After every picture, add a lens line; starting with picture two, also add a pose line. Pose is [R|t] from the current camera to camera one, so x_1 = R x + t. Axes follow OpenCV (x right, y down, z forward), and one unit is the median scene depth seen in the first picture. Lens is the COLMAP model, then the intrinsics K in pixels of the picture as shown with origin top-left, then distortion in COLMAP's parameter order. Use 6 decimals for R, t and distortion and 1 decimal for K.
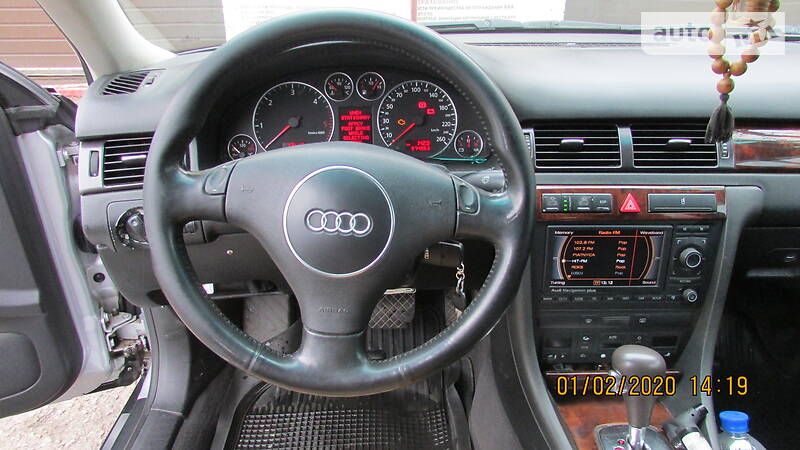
lens RADIAL K [[563.6, 0, 400.0], [0, 563.6, 225.0], [0, 0, 1]] dist [-0.046802, 0.000807]
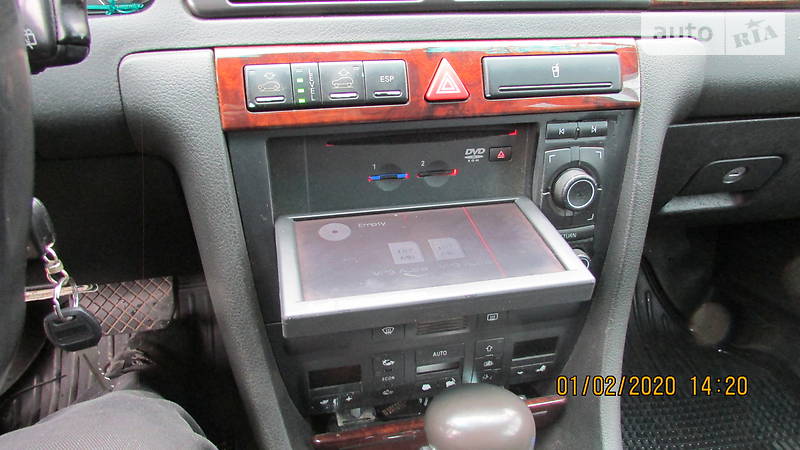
lens RADIAL K [[565.9, 0, 400.0], [0, 565.9, 225.0], [0, 0, 1]] dist [-0.000284, 0.000230]
pose [[0.977349, -0.088782, 0.192112, 0.270537], [0.069772, 0.992173, 0.103562, 0.027499], [-0.199803, -0.087812, 0.975893, 0.536770]]
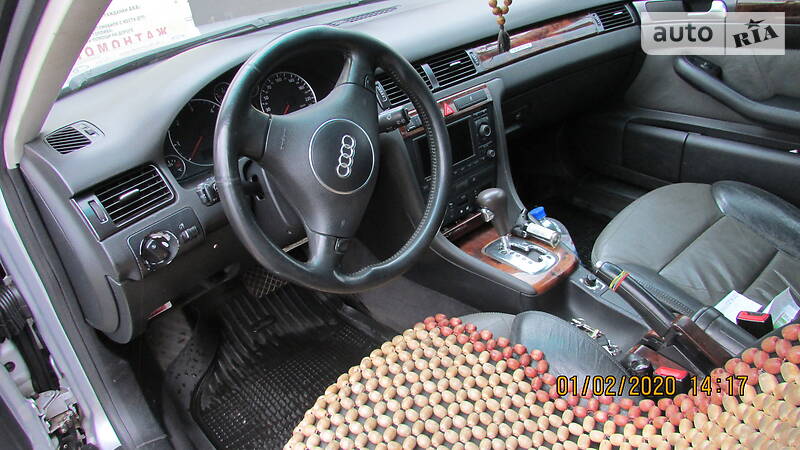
lens RADIAL K [[563.6, 0, 400.0], [0, 563.6, 225.0], [0, 0, 1]] dist [-0.046802, 0.000807]
pose [[0.764944, -0.392892, 0.510388, -0.613001], [0.376484, 0.915687, 0.140632, -0.012857], [-0.522609, 0.084577, 0.848367, -0.237185]]
